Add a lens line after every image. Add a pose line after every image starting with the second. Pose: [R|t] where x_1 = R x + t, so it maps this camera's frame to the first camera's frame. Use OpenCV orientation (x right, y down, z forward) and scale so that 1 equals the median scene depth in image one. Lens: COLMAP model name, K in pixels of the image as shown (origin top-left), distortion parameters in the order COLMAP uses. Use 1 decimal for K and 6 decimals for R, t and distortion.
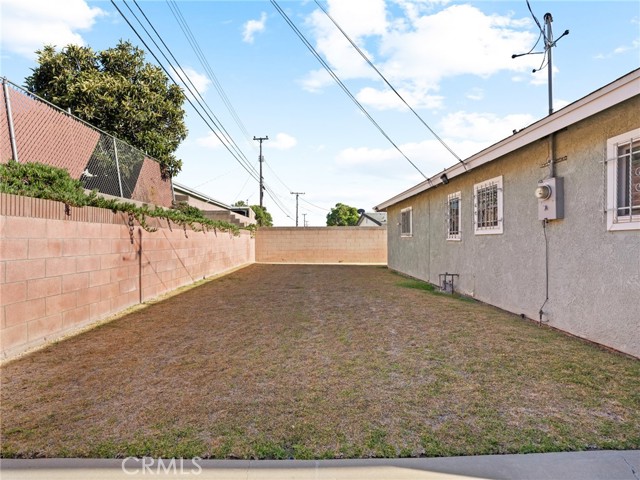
lens RADIAL K [[341.7, 0, 316.8], [0, 341.7, 248.6], [0, 0, 1]] dist [-0.077858, 0.037264]
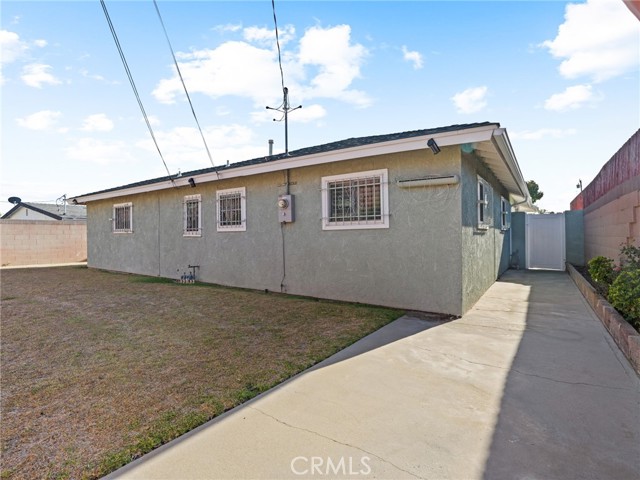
lens RADIAL K [[335.9, 0, 322.0], [0, 335.9, 230.6], [0, 0, 1]] dist [-0.042838, 0.002606]
pose [[0.584626, 0.009895, 0.811243, -0.435597], [0.024327, 0.999262, -0.029719, 0.000232], [-0.810938, 0.037109, 0.583953, -0.016903]]
